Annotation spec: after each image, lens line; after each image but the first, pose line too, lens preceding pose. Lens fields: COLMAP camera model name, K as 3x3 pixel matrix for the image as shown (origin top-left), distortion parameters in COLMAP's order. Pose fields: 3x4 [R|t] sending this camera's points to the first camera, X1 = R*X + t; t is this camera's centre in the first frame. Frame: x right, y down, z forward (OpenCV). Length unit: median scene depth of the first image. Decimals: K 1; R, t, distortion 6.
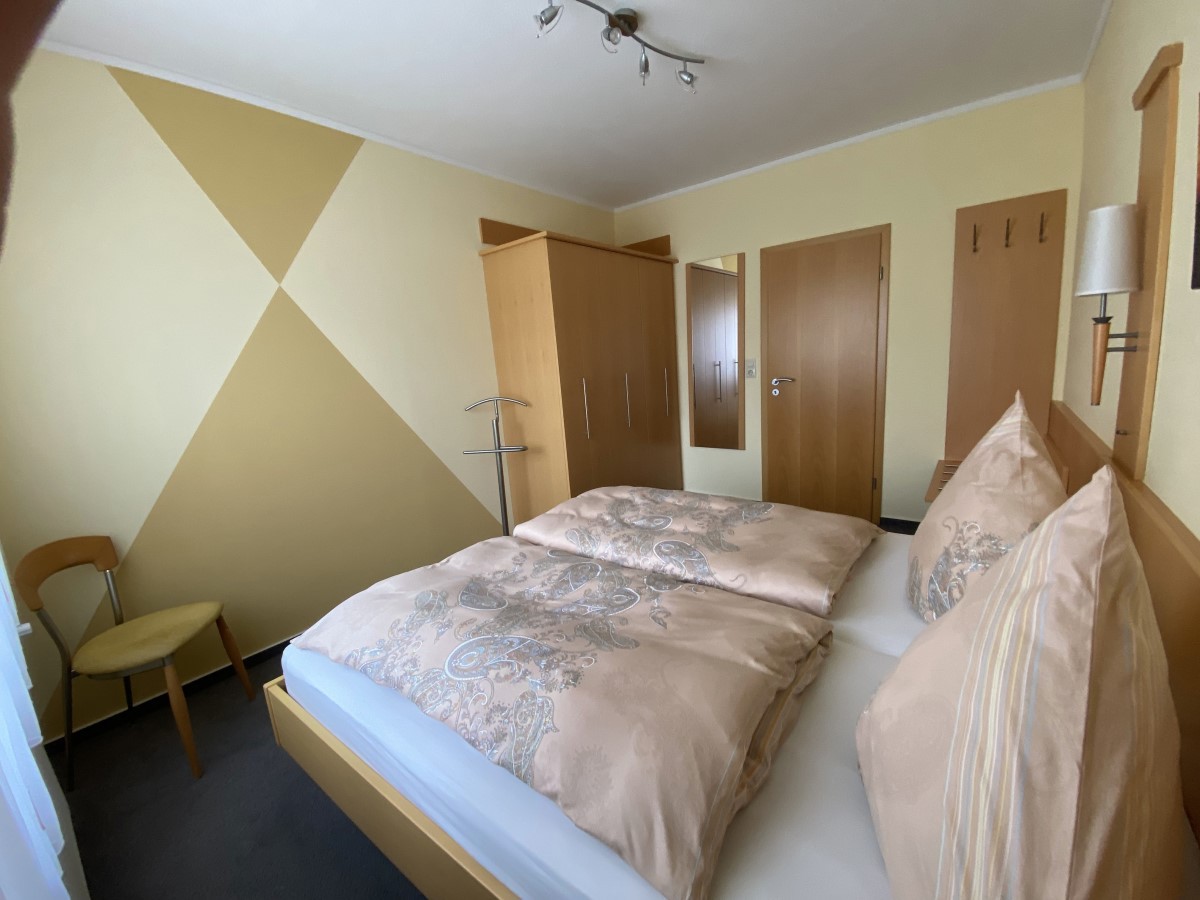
lens RADIAL K [[489.4, 0, 595.4], [0, 489.4, 452.2], [0, 0, 1]] dist [0.004397, -0.000236]
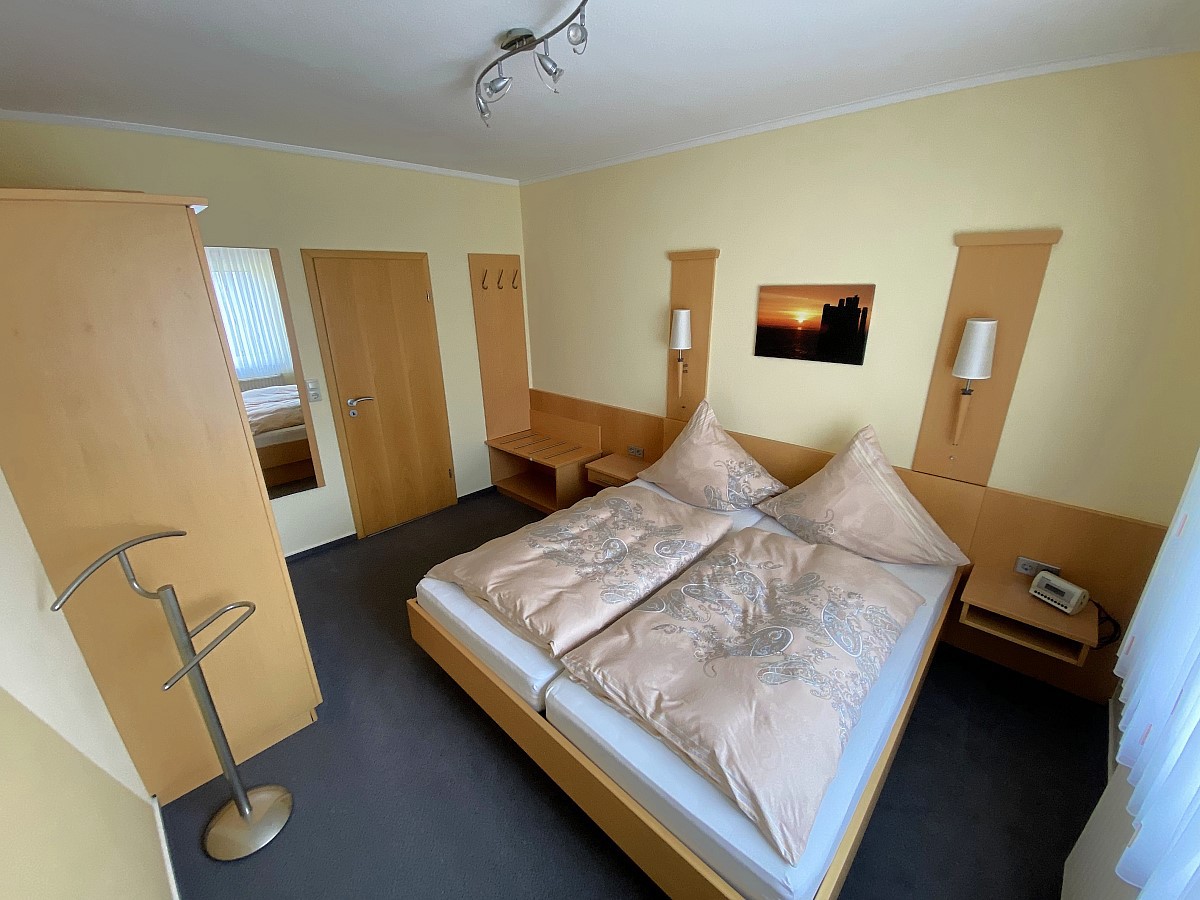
lens RADIAL K [[489.4, 0, 596.6], [0, 489.4, 447.0], [0, 0, 1]] dist [0.004397, -0.000236]
pose [[0.097760, -0.259742, 0.960717, -1.112225], [0.188752, 0.952659, 0.238357, -0.437740], [-0.977147, 0.158036, 0.142158, 0.997838]]
